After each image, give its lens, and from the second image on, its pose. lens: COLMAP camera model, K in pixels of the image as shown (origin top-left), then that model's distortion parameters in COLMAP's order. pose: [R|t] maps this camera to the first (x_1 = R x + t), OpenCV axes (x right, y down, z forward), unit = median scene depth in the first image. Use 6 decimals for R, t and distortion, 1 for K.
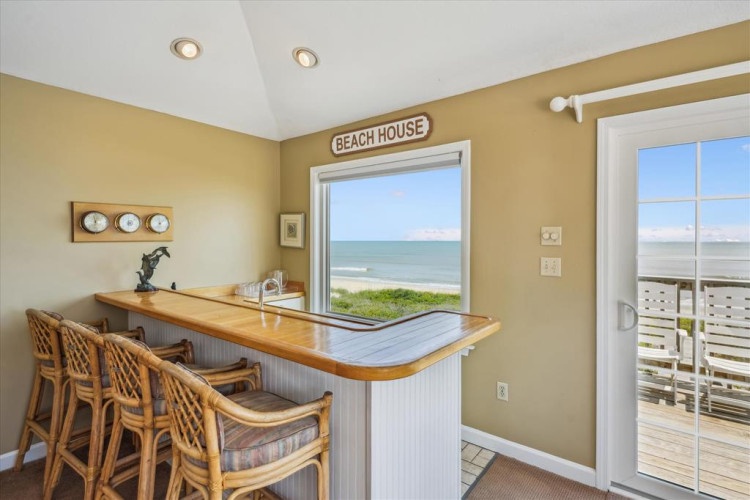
lens RADIAL K [[369.8, 0, 376.0], [0, 369.8, 235.6], [0, 0, 1]] dist [0.001680, 0.000138]
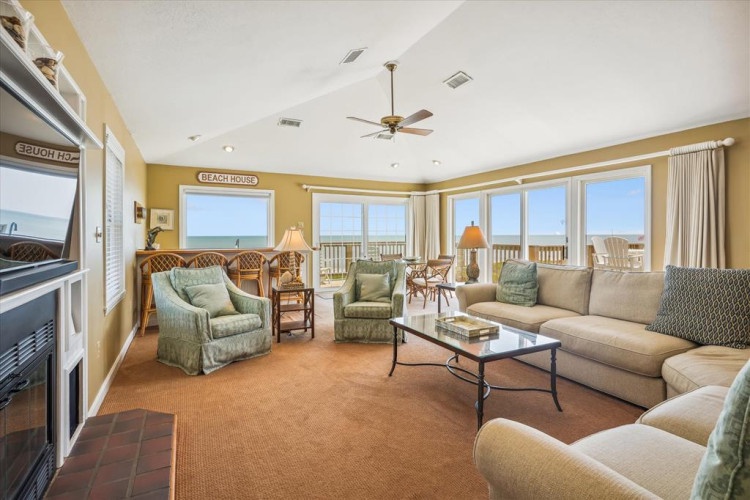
lens RADIAL K [[369.8, 0, 376.0], [0, 369.8, 235.6], [0, 0, 1]] dist [0.001680, 0.000138]
pose [[0.404269, -0.004909, 0.914627, -1.852773], [-0.005051, 0.999958, 0.007599, 0.056874], [-0.914626, -0.007692, 0.404227, -0.781382]]
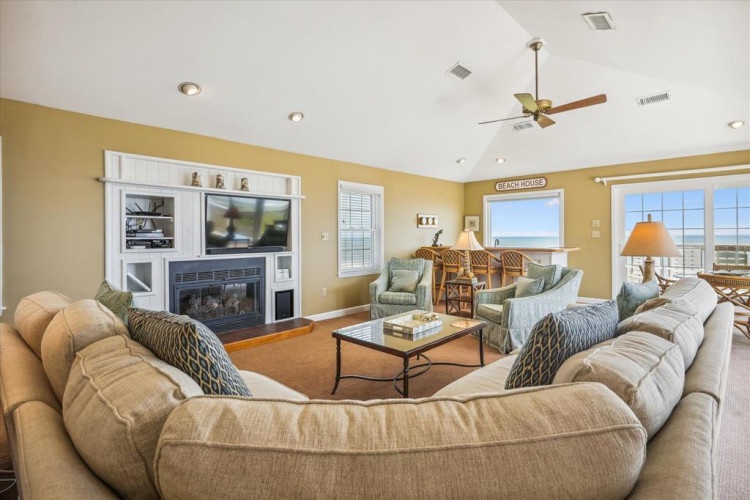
lens RADIAL K [[369.8, 0, 376.0], [0, 369.8, 235.6], [0, 0, 1]] dist [0.001680, 0.000138]
pose [[0.996052, -0.008380, -0.088371, -0.811511], [0.008983, 0.999939, 0.006437, 0.050684], [0.088312, -0.007206, 0.996067, -1.681770]]
